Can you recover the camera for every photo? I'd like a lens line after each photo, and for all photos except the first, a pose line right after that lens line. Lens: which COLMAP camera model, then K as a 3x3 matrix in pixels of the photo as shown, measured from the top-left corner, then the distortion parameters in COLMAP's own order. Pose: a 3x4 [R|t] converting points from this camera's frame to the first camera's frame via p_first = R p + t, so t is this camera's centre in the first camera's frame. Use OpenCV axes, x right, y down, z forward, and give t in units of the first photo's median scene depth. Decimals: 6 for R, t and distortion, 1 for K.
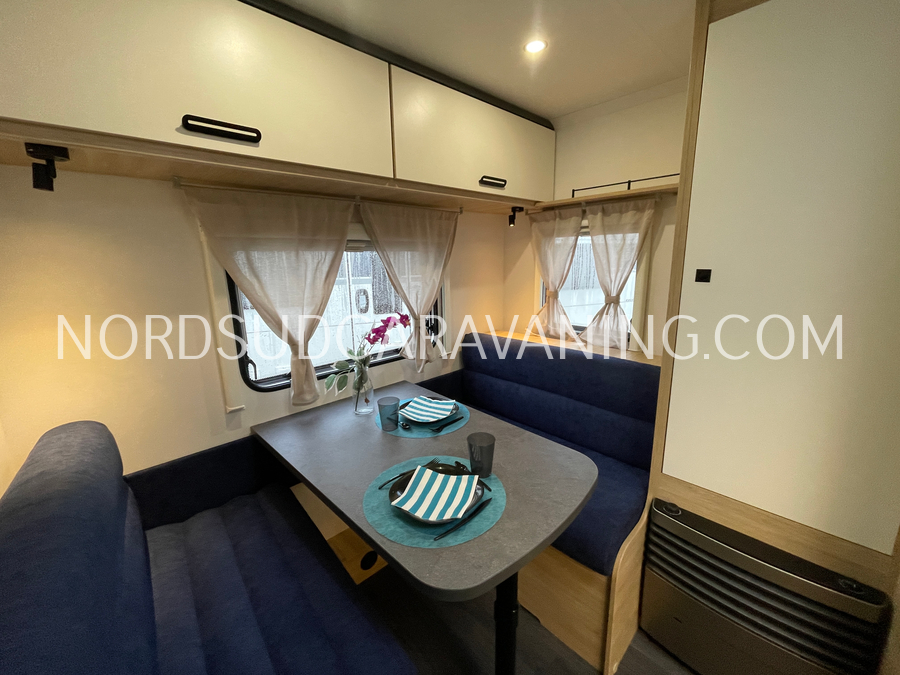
lens RADIAL K [[360.1, 0, 449.7], [0, 360.1, 331.2], [0, 0, 1]] dist [-0.004002, -0.000018]
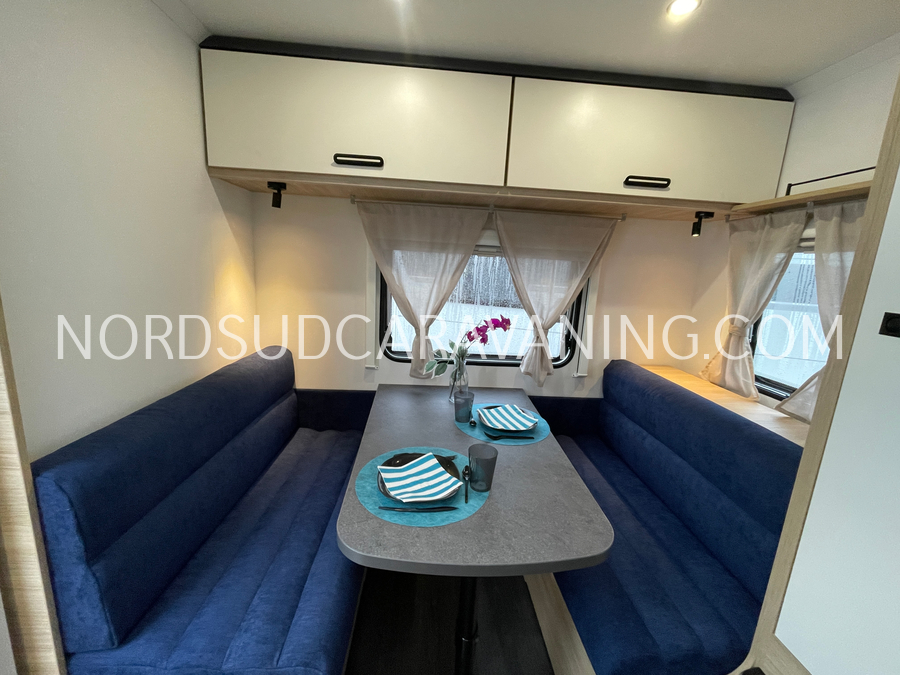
lens RADIAL K [[360.1, 0, 452.6], [0, 360.1, 332.2], [0, 0, 1]] dist [-0.004002, -0.000018]
pose [[0.765162, 0.180338, -0.618065, 0.361200], [-0.196589, 0.979567, 0.042441, -0.023055], [0.613090, 0.089030, 0.784980, 0.108199]]
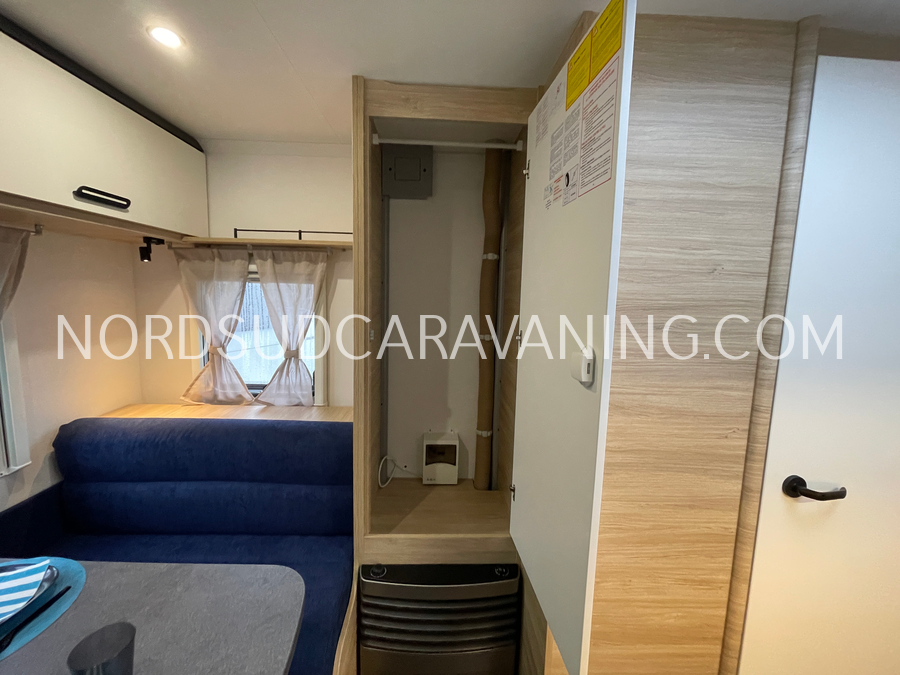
lens RADIAL K [[360.1, 0, 447.1], [0, 360.1, 332.4], [0, 0, 1]] dist [-0.004002, -0.000018]
pose [[0.658013, -0.044658, 0.751681, 0.028107], [0.112555, 0.992858, -0.039543, -0.068427], [-0.744547, 0.110626, 0.658340, 0.111017]]
